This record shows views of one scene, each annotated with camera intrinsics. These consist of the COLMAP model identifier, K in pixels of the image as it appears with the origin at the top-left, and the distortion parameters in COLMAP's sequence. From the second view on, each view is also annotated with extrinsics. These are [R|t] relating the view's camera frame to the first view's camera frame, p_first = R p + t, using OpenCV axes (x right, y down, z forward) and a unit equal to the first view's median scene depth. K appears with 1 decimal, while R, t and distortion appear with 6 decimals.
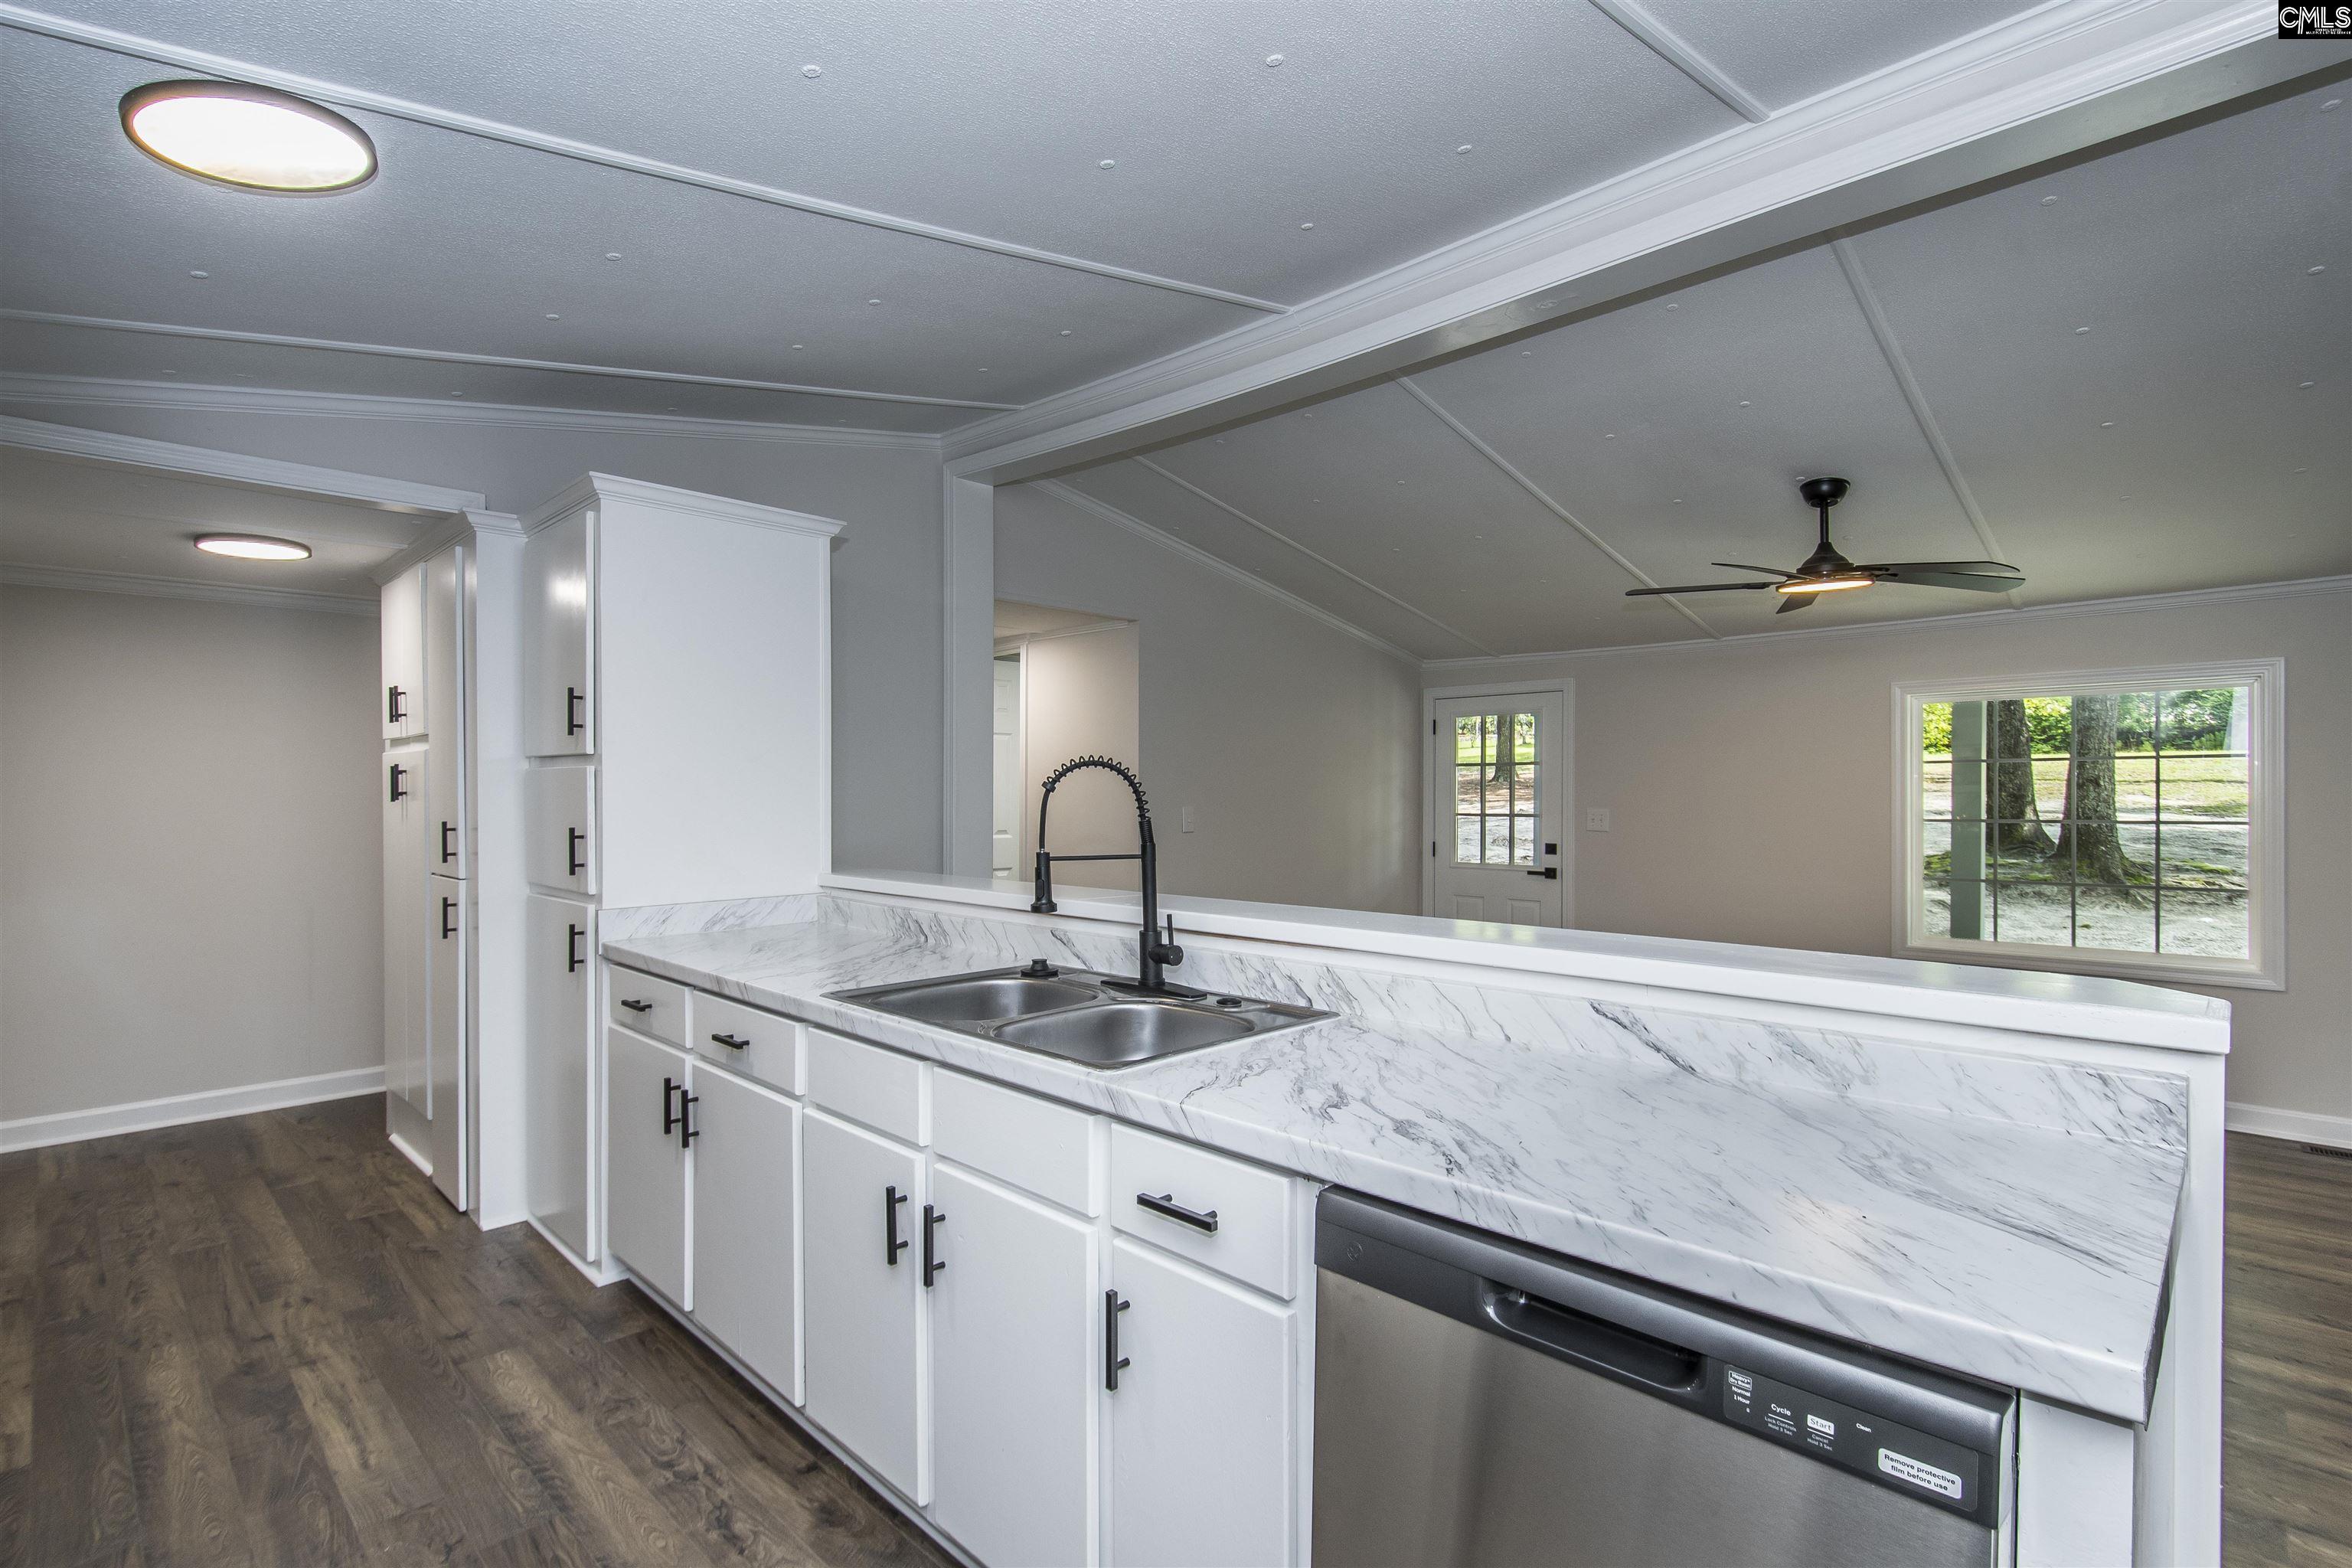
lens RADIAL K [[1093.4, 0, 1149.0], [0, 1093.4, 799.7], [0, 0, 1]] dist [0.004993, -0.006725]
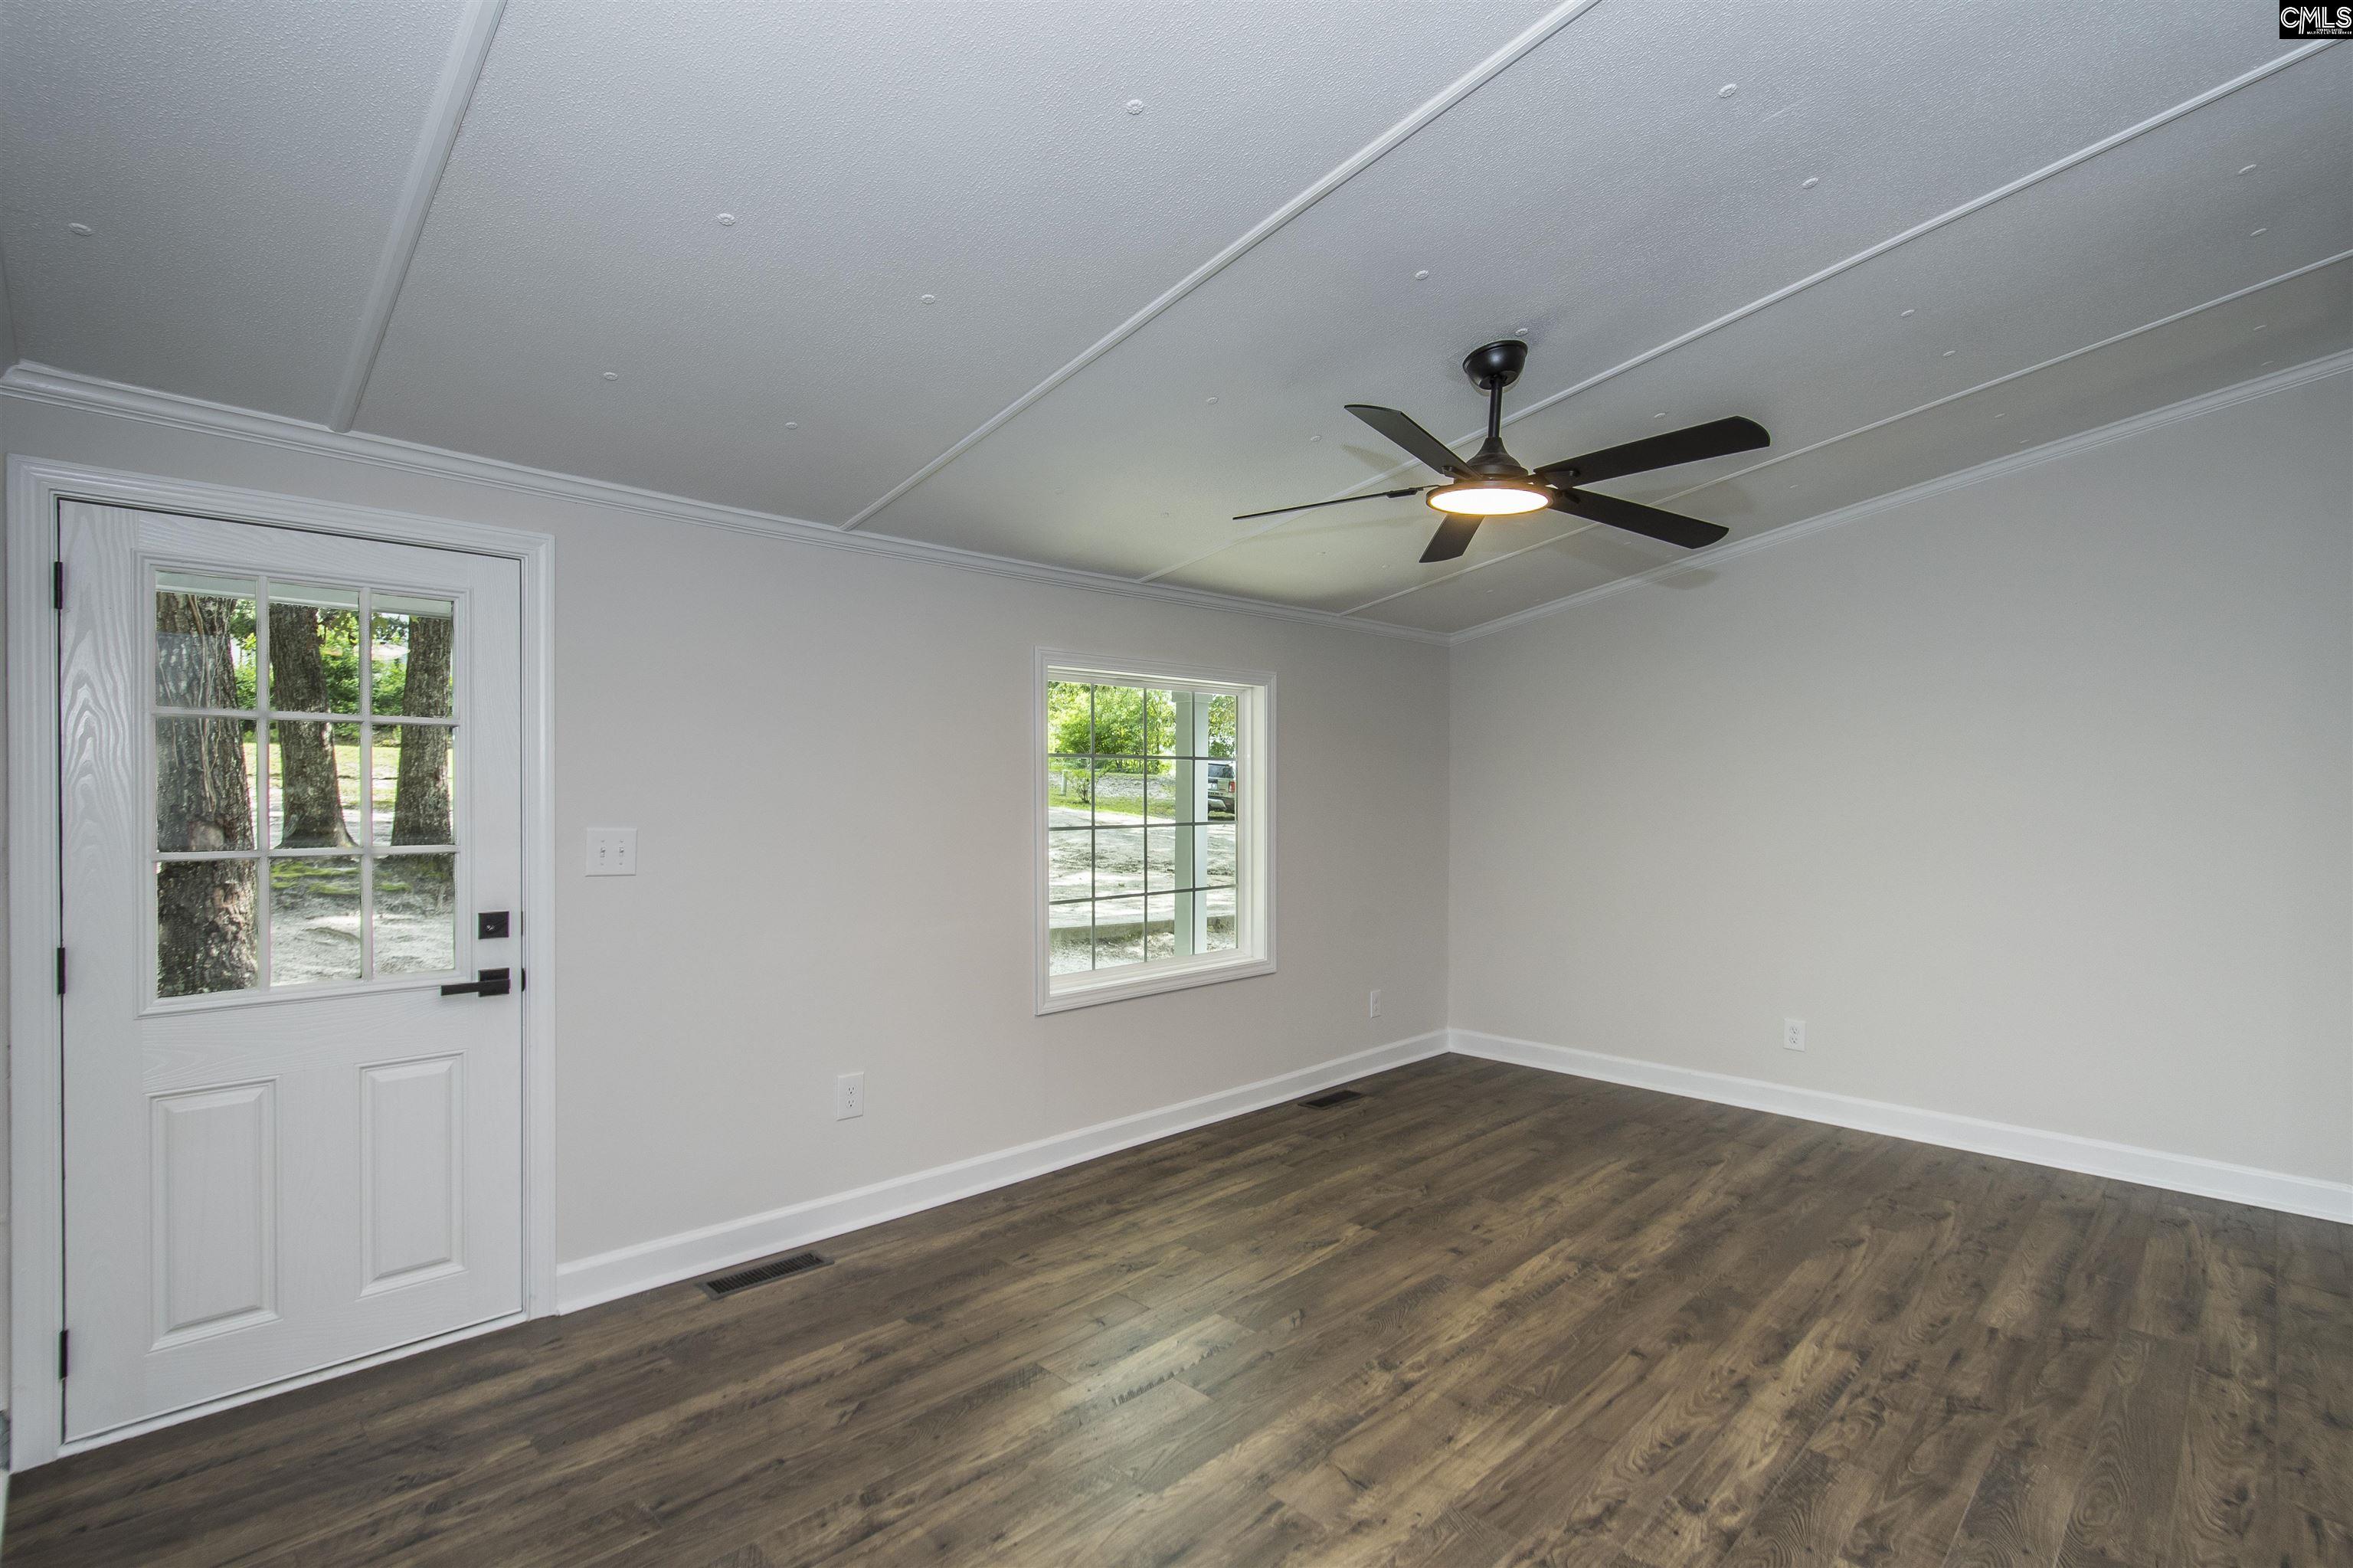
lens RADIAL K [[1093.9, 0, 1149.5], [0, 1093.9, 799.7], [0, 0, 1]] dist [0.004993, -0.006725]
pose [[0.022074, -0.010670, 0.999699, -0.133758], [0.003138, 0.999939, 0.010603, -0.019614], [-0.999751, 0.002903, 0.022106, 1.952881]]
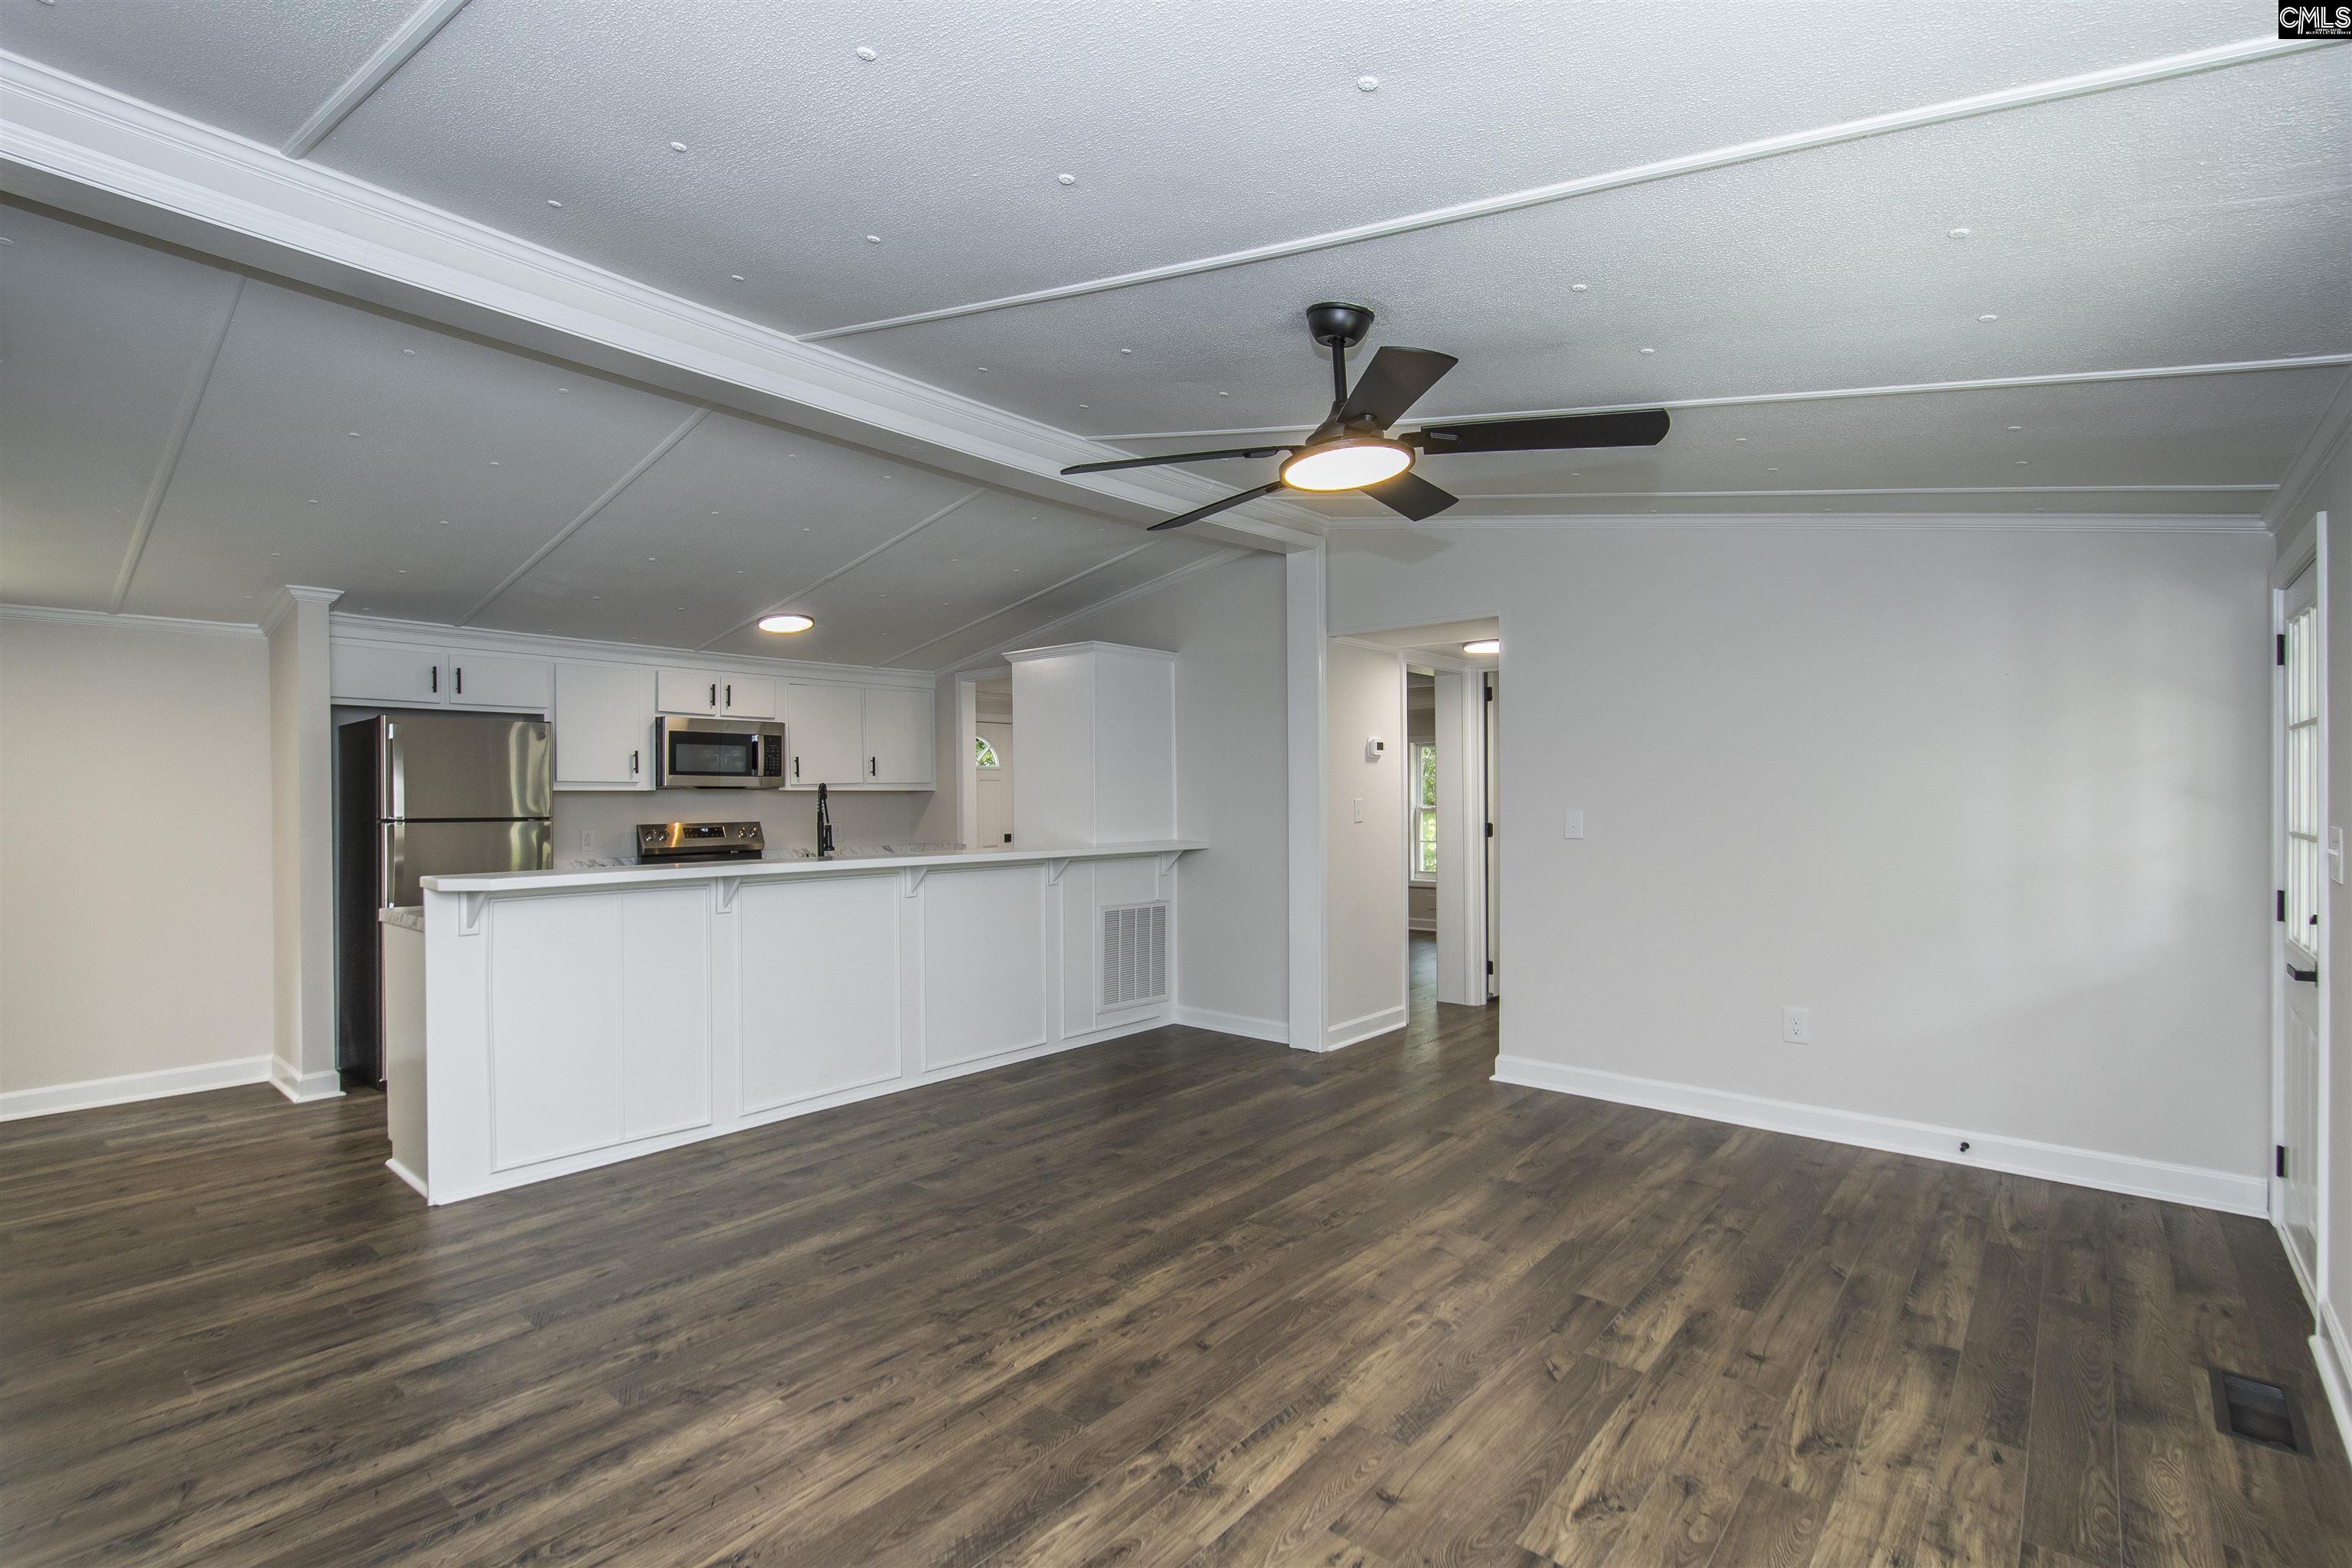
lens RADIAL K [[1077.7, 0, 1150.5], [0, 1077.7, 803.0], [0, 0, 1]] dist [0.005374, -0.006203]
pose [[0.064743, 0.002376, -0.997899, 2.004170], [0.000123, 0.999997, 0.002389, -0.003074], [0.997902, -0.000277, 0.064742, 1.378550]]
